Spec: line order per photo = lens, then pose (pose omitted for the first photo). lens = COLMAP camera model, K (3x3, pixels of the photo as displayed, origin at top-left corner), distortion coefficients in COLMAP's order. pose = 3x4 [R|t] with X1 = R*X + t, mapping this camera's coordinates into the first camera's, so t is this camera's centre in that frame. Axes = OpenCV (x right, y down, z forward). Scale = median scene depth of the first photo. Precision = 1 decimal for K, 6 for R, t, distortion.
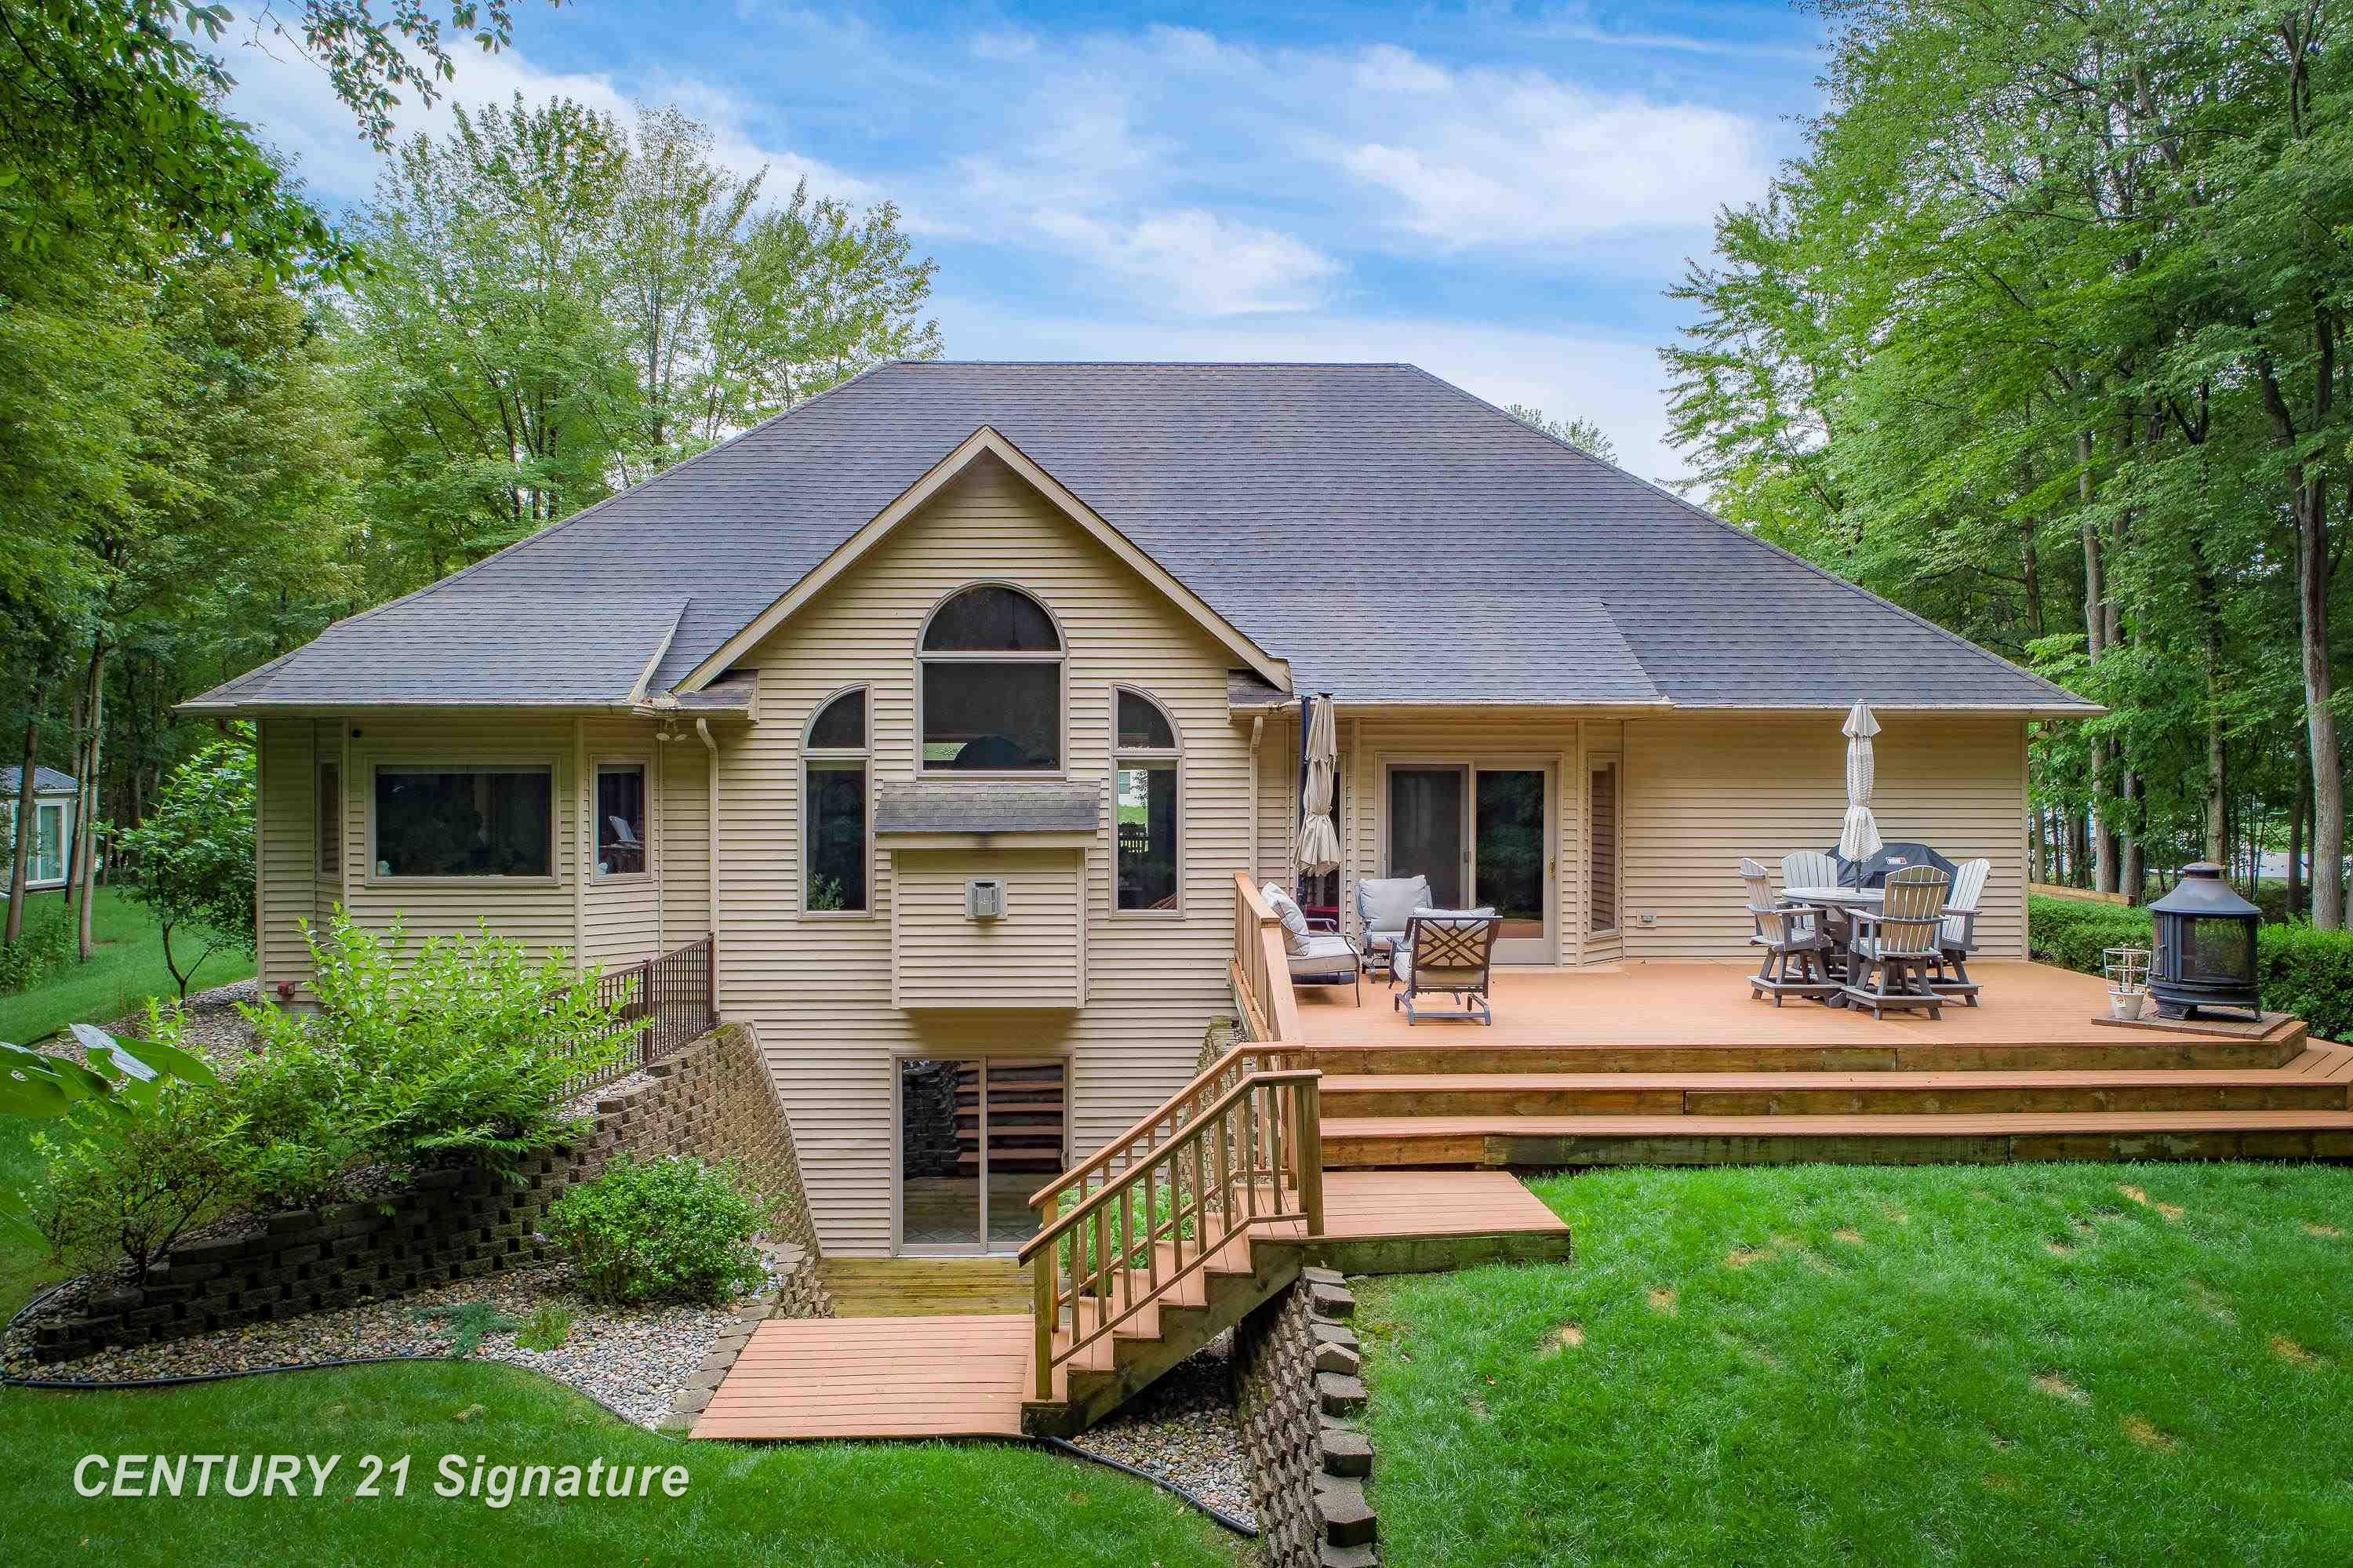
lens RADIAL K [[1528.4, 0, 1168.3], [0, 1528.4, 792.4], [0, 0, 1]] dist [-0.004149, 0.006071]
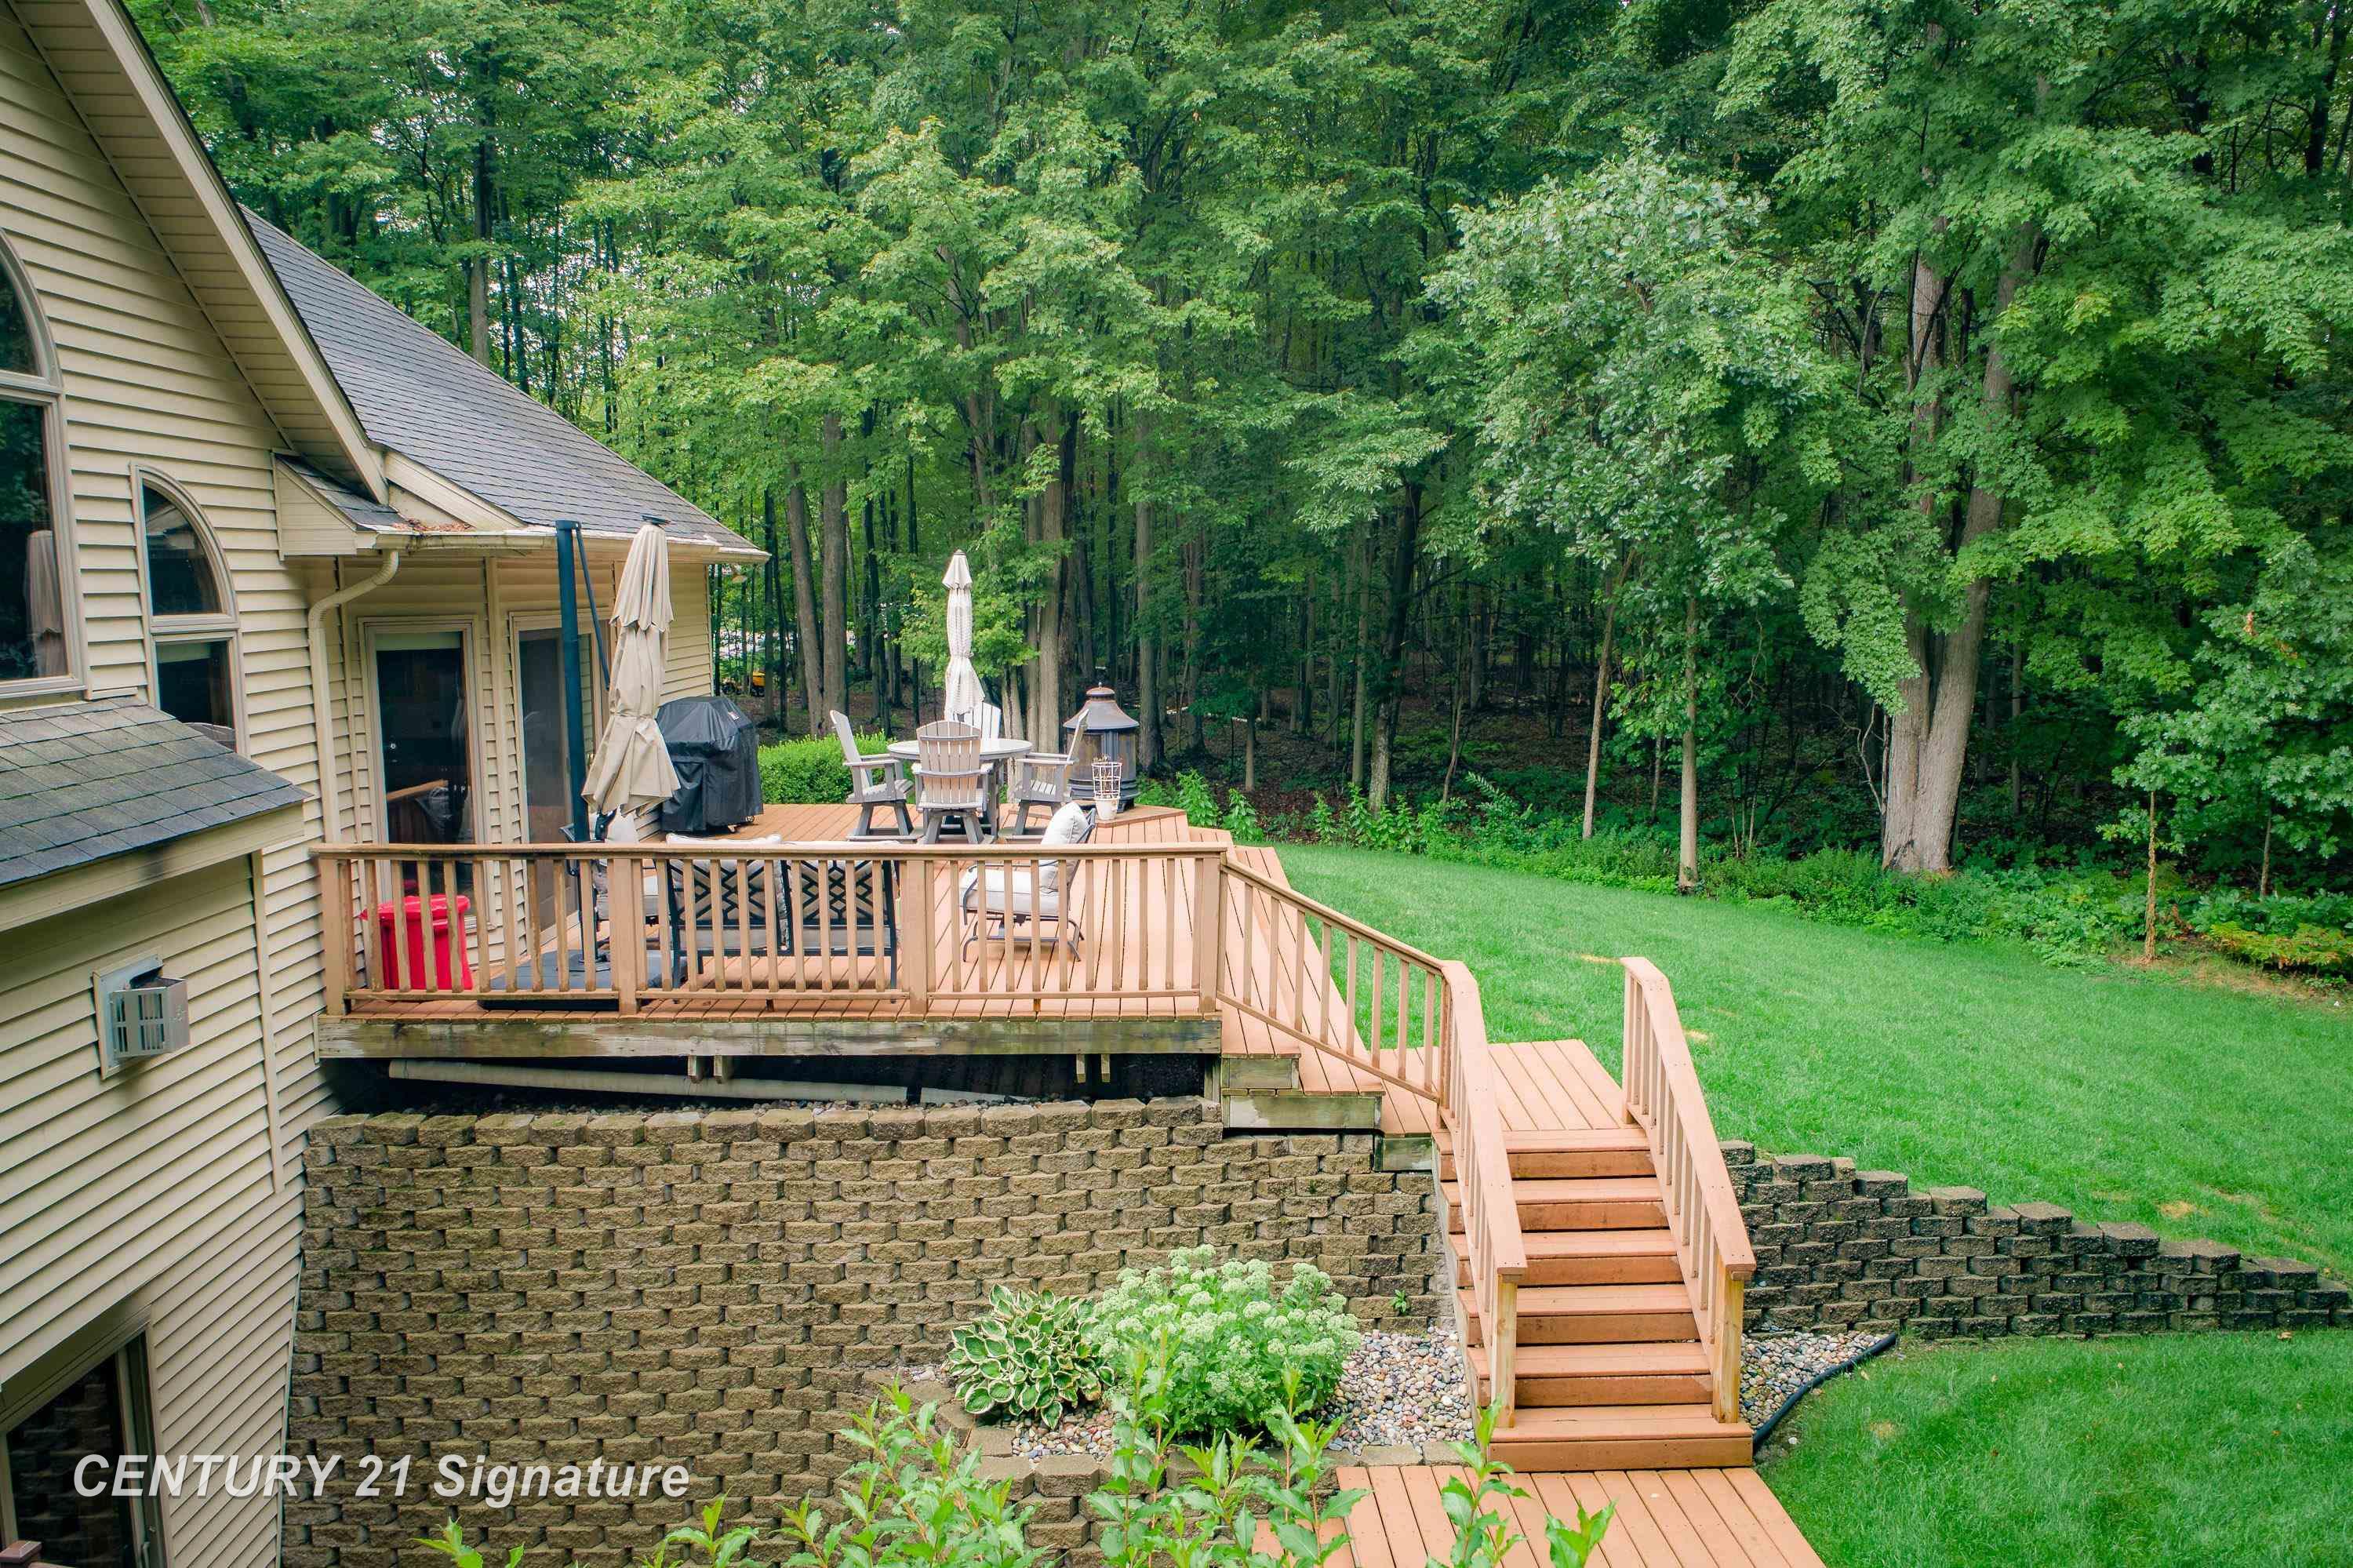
lens RADIAL K [[1528.4, 0, 1168.3], [0, 1528.4, 792.4], [0, 0, 1]] dist [-0.004149, 0.006071]
pose [[-0.013171, -0.138618, 0.990258, -0.506896], [0.025156, 0.989985, 0.138914, -0.033796], [-0.999597, 0.026740, -0.009552, 0.743445]]
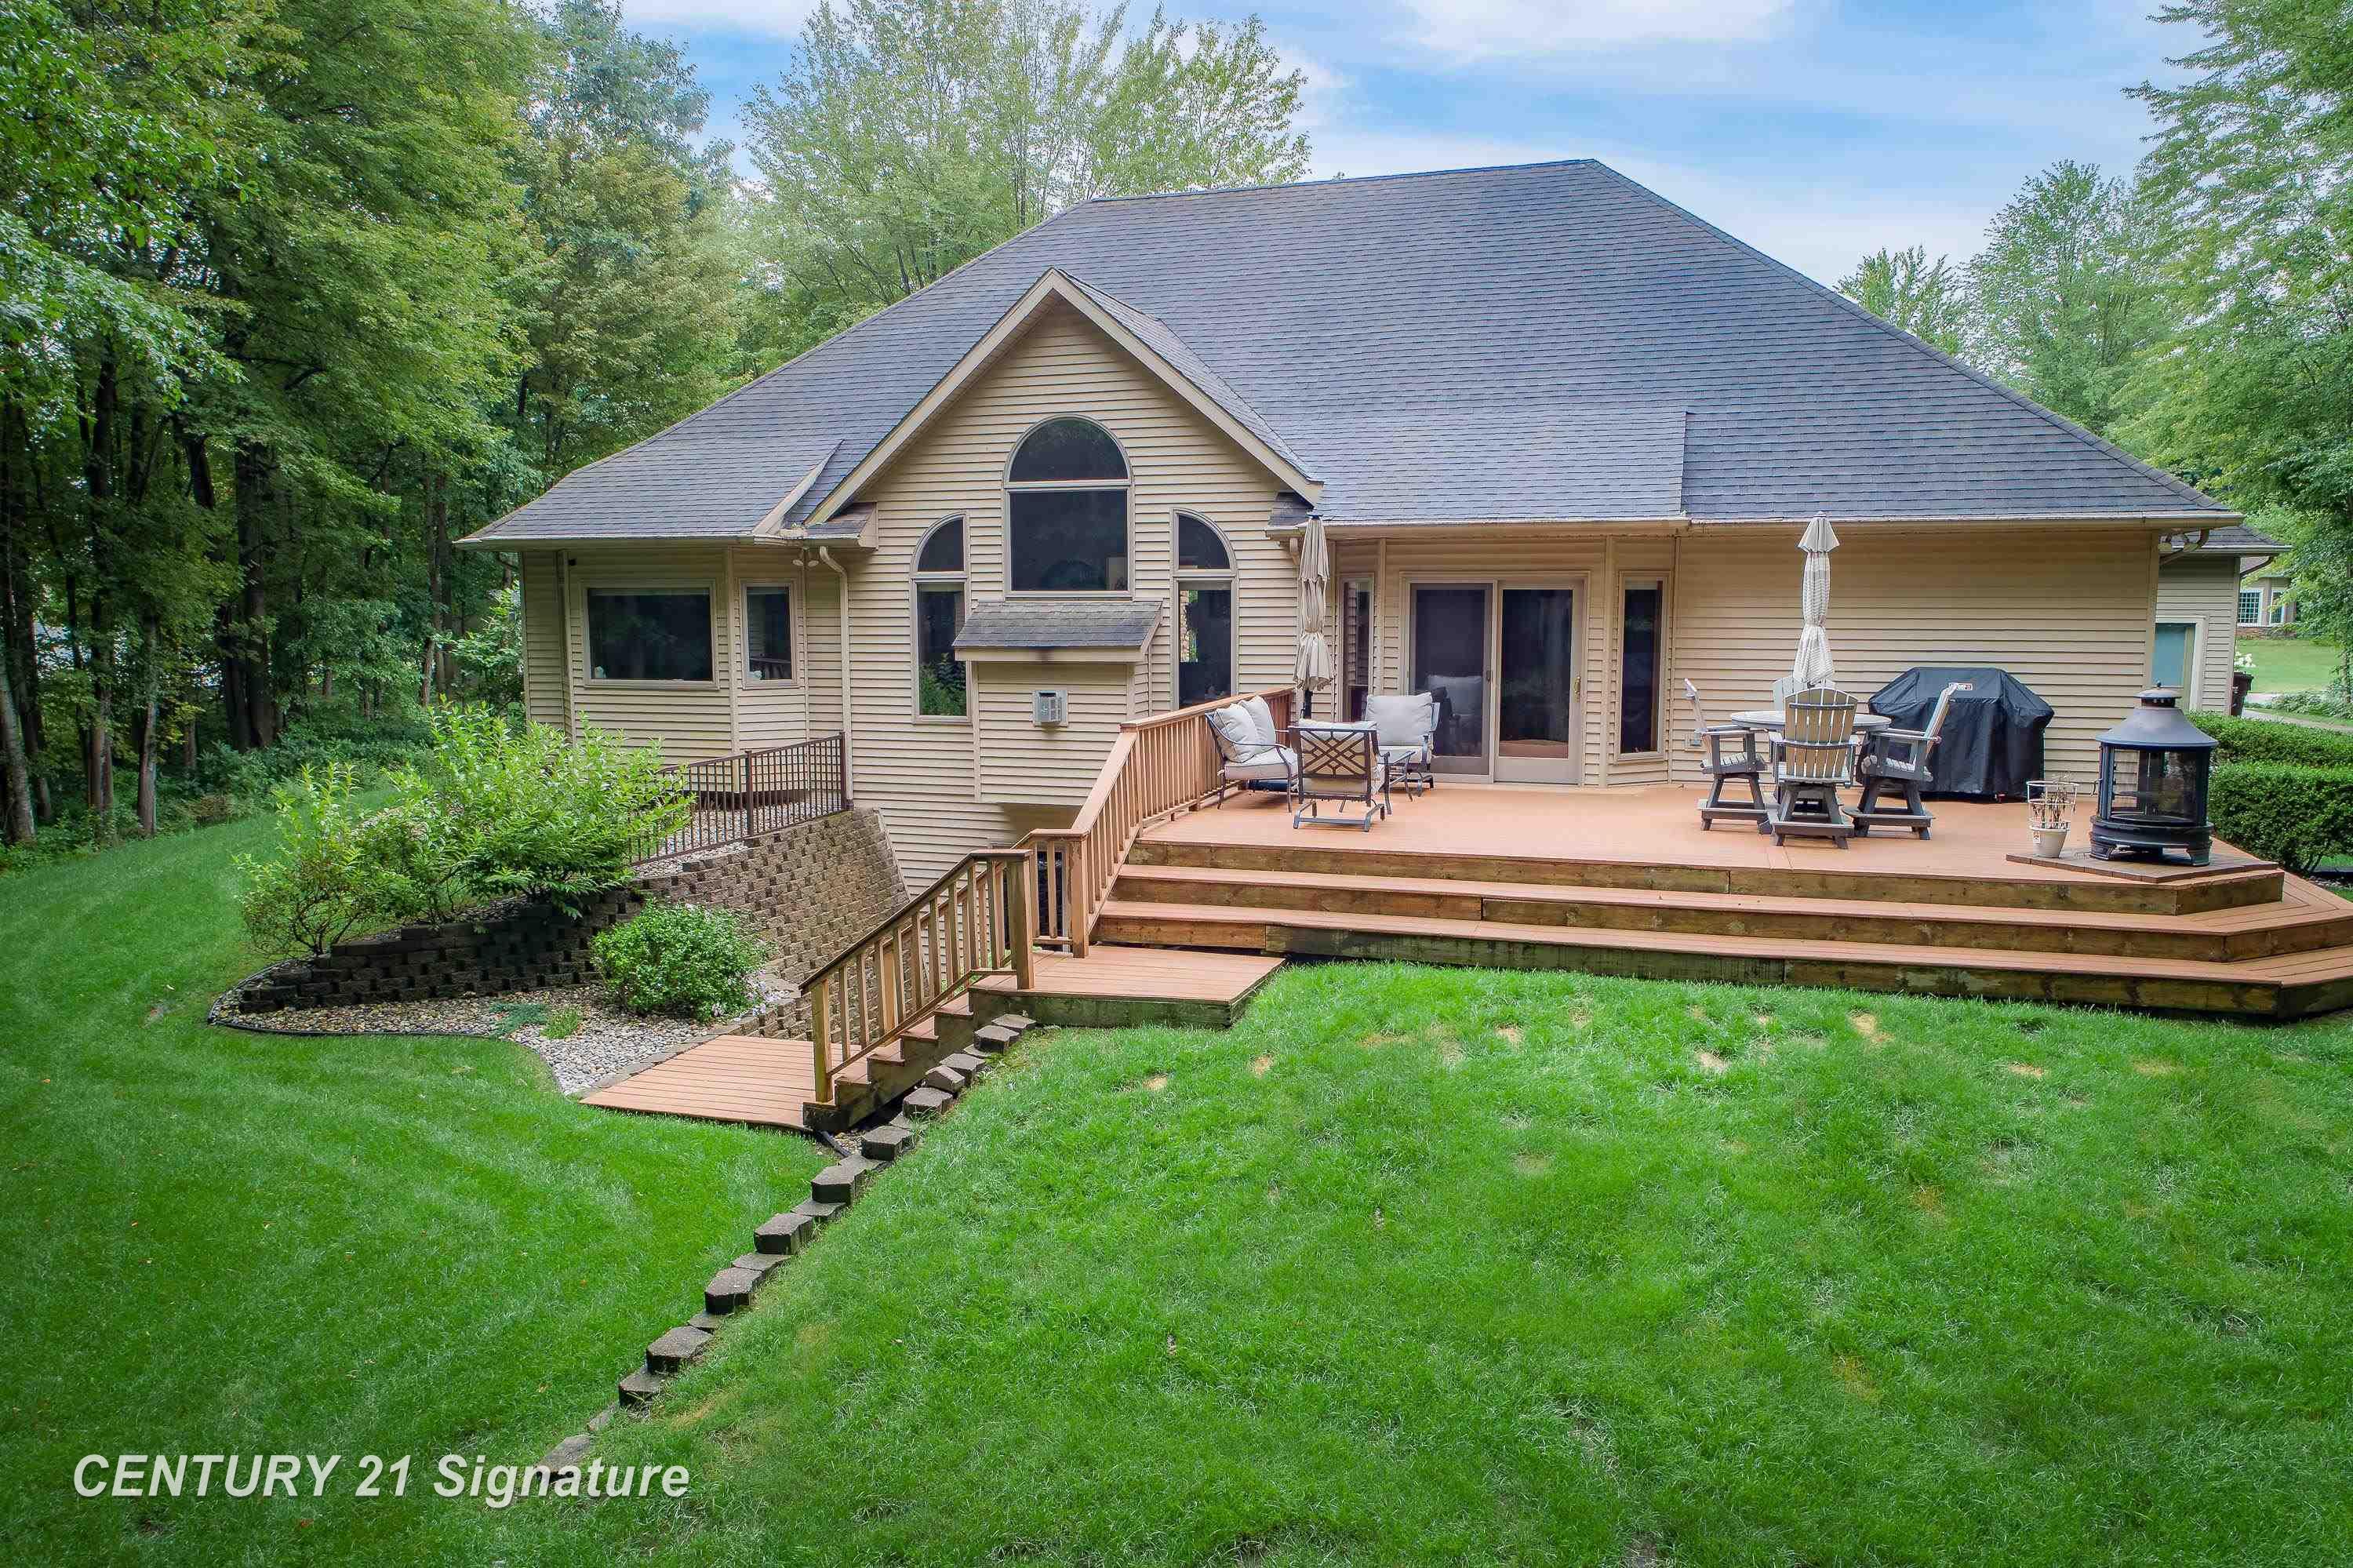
lens RADIAL K [[1528.4, 0, 1168.3], [0, 1528.4, 792.4], [0, 0, 1]] dist [-0.004149, 0.006071]
pose [[0.950044, 0.037707, -0.309831, 0.311336], [-0.001926, 0.993365, 0.114987, 0.003025], [0.312112, -0.108646, 0.943813, -0.029397]]
